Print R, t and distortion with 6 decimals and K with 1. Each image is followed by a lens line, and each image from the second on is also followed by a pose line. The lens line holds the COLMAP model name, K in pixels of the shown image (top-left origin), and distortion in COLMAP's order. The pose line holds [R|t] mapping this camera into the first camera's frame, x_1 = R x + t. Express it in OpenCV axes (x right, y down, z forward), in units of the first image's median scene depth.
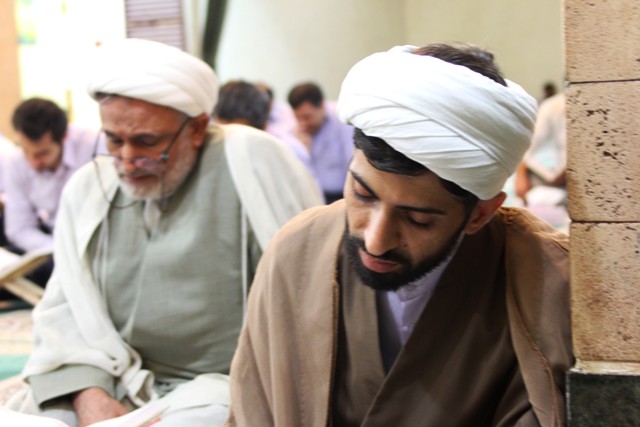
lens RADIAL K [[1477.2, 0, 319.8], [0, 1477.2, 213.1], [0, 0, 1]] dist [0.077680, 0.000000]
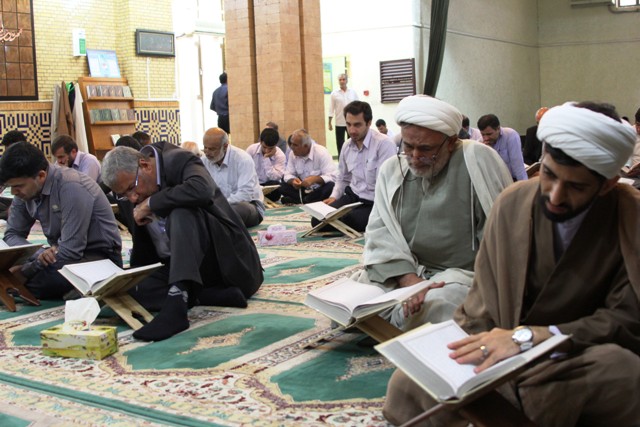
lens RADIAL K [[854.4, 0, 320.4], [0, 854.4, 213.8], [0, 0, 1]] dist [-0.032970, 0.000000]
pose [[0.980542, 0.027056, -0.194436, -0.045382], [-0.021183, 0.999256, 0.032218, 0.008666], [0.195163, -0.027473, 0.980386, -0.206996]]
